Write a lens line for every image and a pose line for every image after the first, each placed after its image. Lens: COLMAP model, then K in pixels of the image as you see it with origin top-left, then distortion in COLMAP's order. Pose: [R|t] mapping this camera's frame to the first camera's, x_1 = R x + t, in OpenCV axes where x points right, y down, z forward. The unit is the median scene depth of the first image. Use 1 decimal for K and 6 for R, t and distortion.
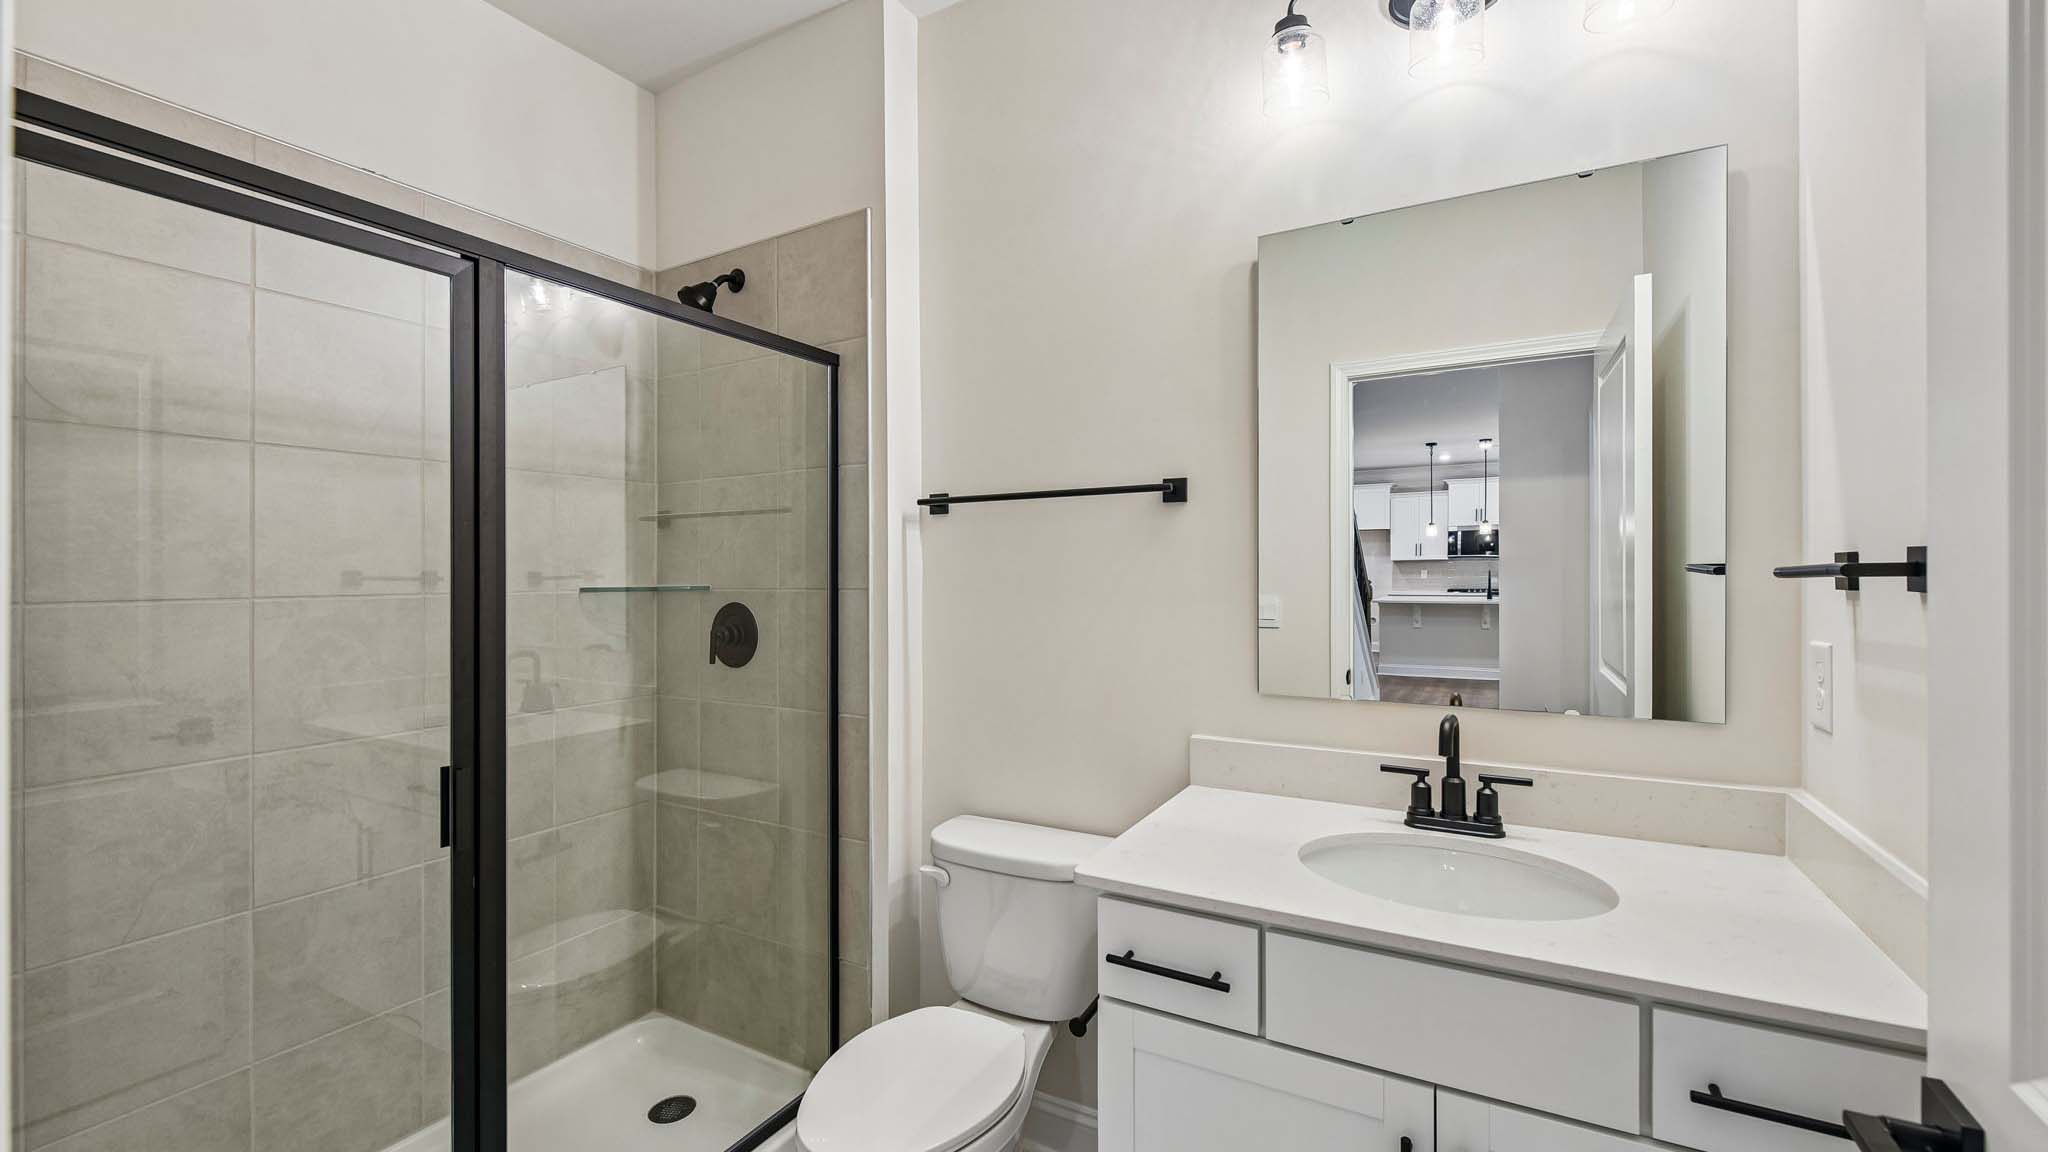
lens RADIAL K [[850.0, 0, 1018.8], [0, 850.0, 572.1], [0, 0, 1]] dist [-0.018509, -0.000537]
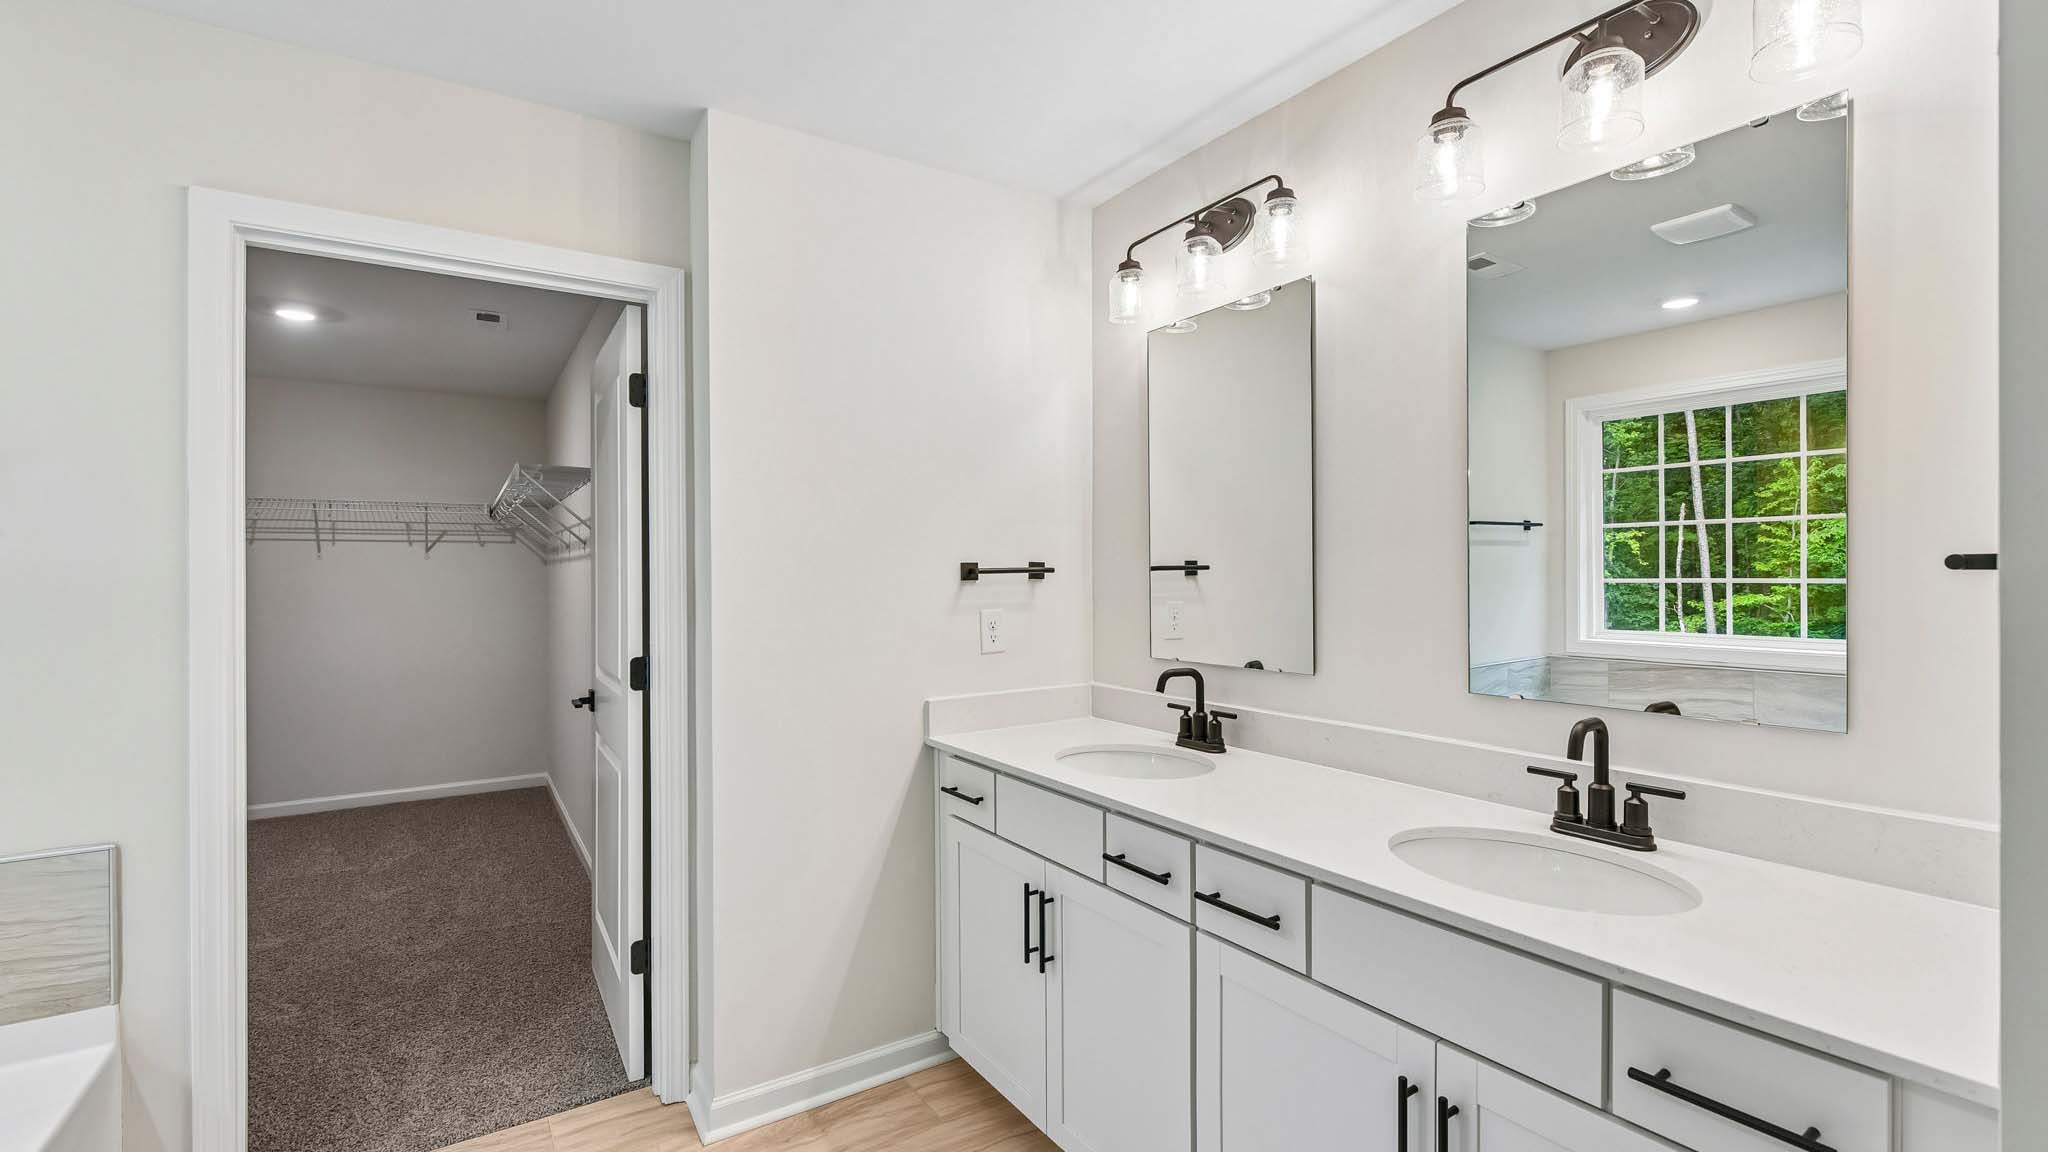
lens RADIAL K [[957.6, 0, 1024.0], [0, 957.6, 576.0], [0, 0, 1]] dist [0.000377, 0.000067]
pose [[0.879728, -0.005967, -0.475440, 0.464443], [0.008196, 0.999963, 0.002616, -0.000019], [0.475407, -0.006198, 0.879744, -0.265579]]
